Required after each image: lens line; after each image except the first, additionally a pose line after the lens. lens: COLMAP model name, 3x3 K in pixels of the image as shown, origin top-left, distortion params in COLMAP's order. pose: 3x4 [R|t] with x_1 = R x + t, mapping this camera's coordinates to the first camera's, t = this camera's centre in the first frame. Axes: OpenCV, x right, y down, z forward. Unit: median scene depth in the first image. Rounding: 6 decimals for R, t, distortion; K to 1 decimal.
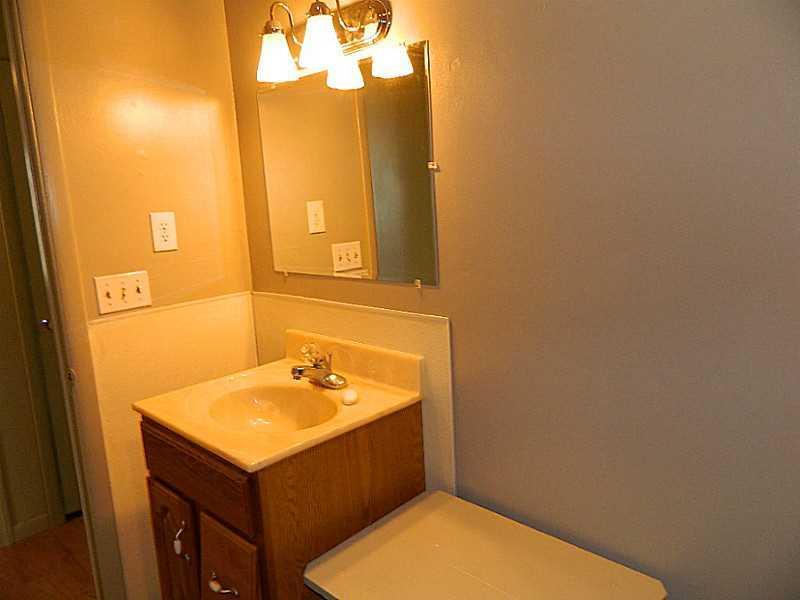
lens RADIAL K [[589.7, 0, 401.9], [0, 589.7, 297.2], [0, 0, 1]] dist [-0.004414, 0.005498]
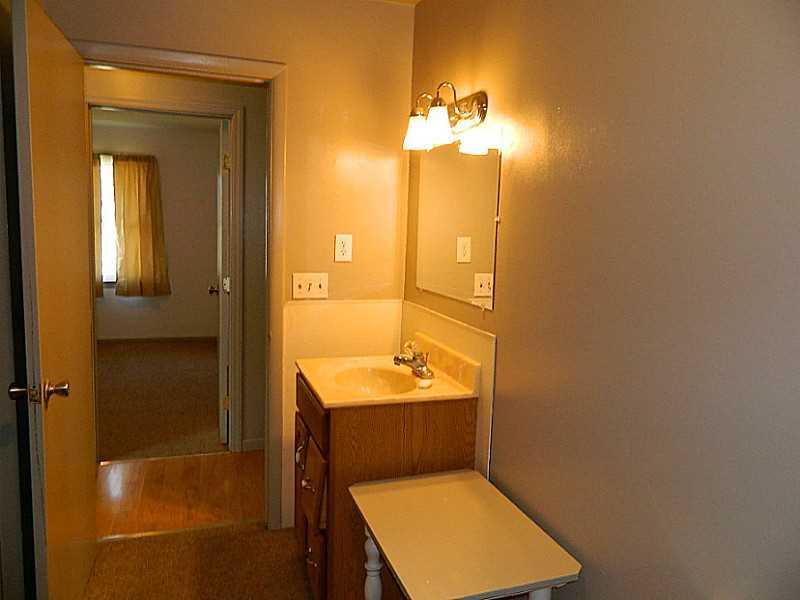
lens RADIAL K [[589.7, 0, 400.0], [0, 589.7, 299.6], [0, 0, 1]] dist [-0.004414, 0.005498]
pose [[0.887383, 0.140663, -0.439050, 0.397495], [-0.161763, 0.986770, -0.010805, 0.004084], [0.431722, 0.080610, 0.898398, -0.226723]]
